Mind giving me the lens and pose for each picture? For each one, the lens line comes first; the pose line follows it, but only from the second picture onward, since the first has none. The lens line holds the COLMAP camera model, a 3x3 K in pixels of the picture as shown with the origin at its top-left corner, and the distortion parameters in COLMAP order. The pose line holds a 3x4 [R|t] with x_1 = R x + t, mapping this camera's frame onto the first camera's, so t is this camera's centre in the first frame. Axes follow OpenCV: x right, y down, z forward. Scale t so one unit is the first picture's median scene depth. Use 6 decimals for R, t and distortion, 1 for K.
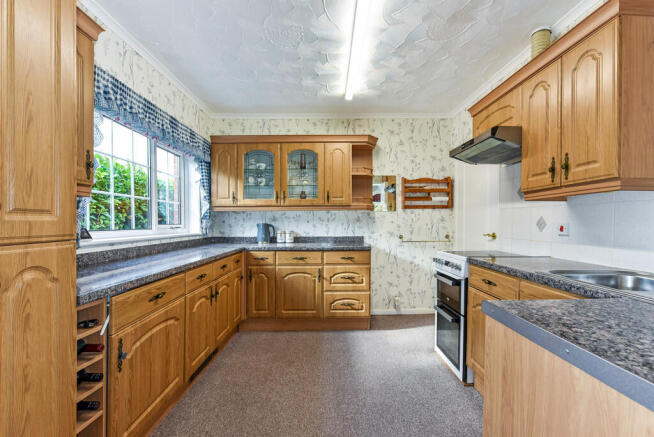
lens RADIAL K [[266.4, 0, 327.7], [0, 266.4, 226.5], [0, 0, 1]] dist [-0.014279, -0.000200]
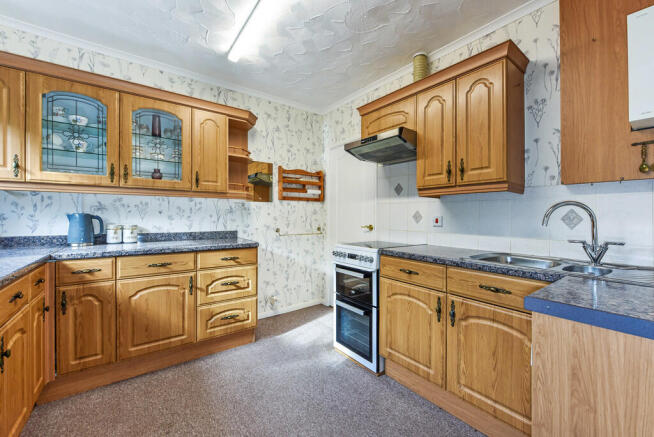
lens RADIAL K [[262.8, 0, 324.2], [0, 262.8, 217.1], [0, 0, 1]] dist [-0.017384, -0.000386]
pose [[0.807888, 0.006609, 0.589299, -0.157318], [-0.001315, 0.999955, -0.009411, 0.001792], [-0.589334, 0.006828, 0.807861, 0.200275]]
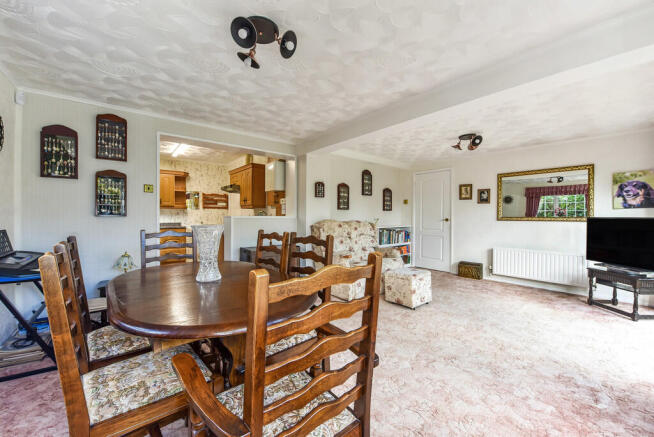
lens RADIAL K [[257.6, 0, 324.5], [0, 257.6, 217.3], [0, 0, 1]] dist [-0.018985, -0.000098]
pose [[0.776101, 0.002013, 0.630606, -0.266504], [0.002960, 0.999972, -0.006834, 0.018563], [-0.630602, 0.007171, 0.776073, -1.278066]]
